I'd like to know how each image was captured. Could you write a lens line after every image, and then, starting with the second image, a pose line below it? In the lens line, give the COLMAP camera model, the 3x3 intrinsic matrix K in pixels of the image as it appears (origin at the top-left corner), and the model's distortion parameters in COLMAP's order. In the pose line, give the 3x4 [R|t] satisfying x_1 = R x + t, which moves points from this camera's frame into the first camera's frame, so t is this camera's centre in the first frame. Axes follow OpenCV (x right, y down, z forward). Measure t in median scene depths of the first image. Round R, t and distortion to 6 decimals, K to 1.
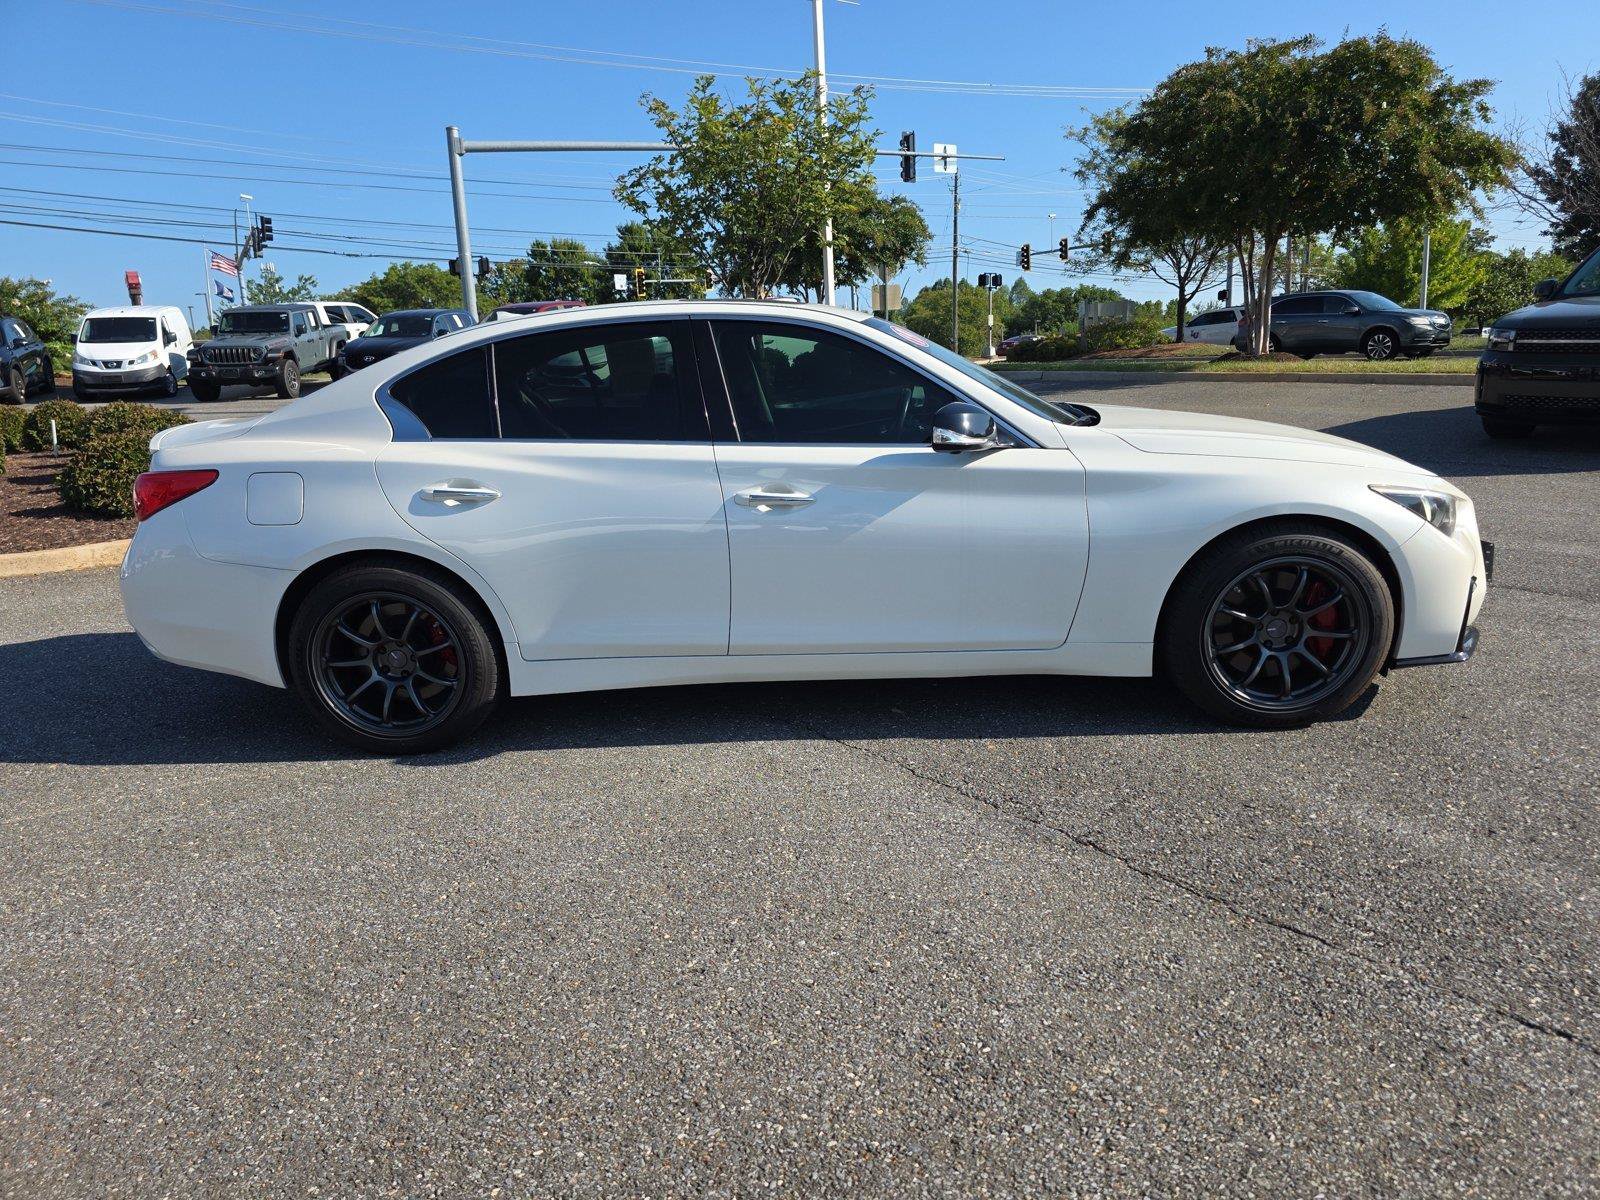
lens RADIAL K [[1122.8, 0, 795.2], [0, 1122.8, 654.0], [0, 0, 1]] dist [0.045202, -0.010081]
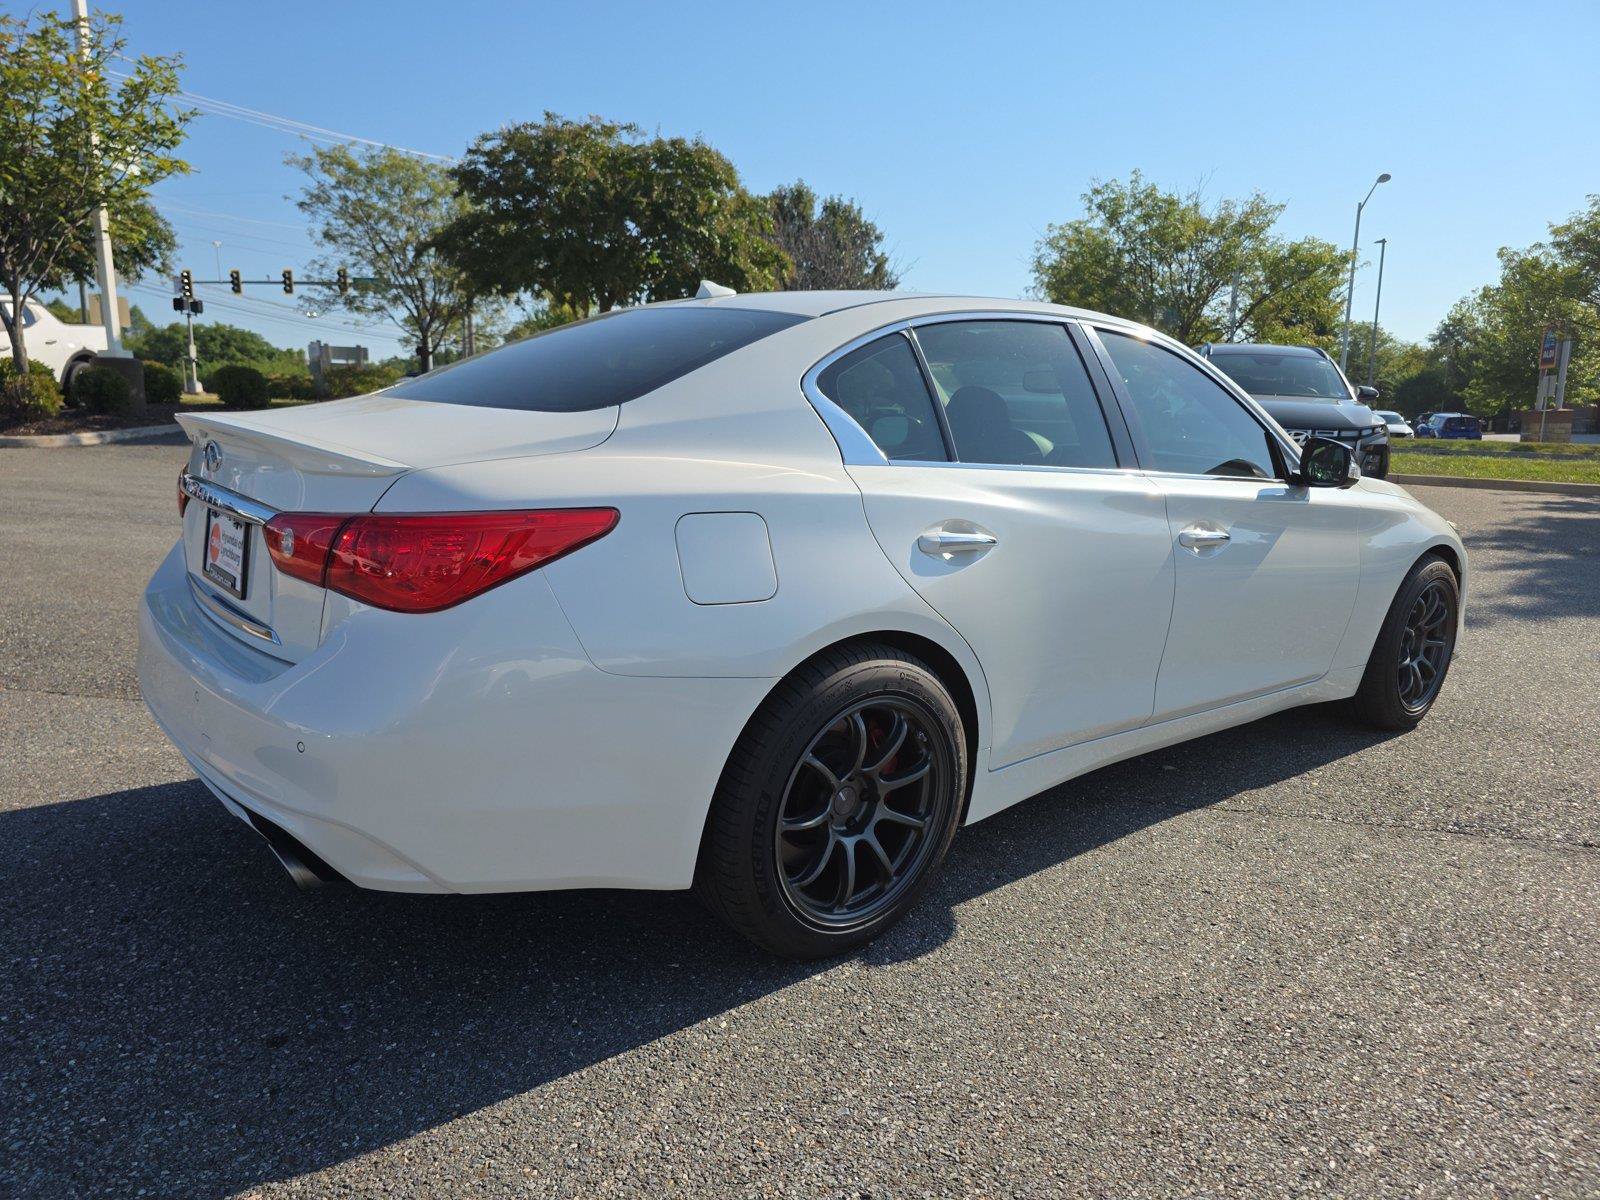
lens RADIAL K [[1122.8, 0, 795.2], [0, 1122.8, 654.0], [0, 0, 1]] dist [0.045202, -0.010081]
pose [[0.744649, -0.085020, 0.662020, -0.213149], [0.115652, 0.993287, -0.002524, -0.021524], [-0.657360, 0.078444, 0.749482, 0.144244]]
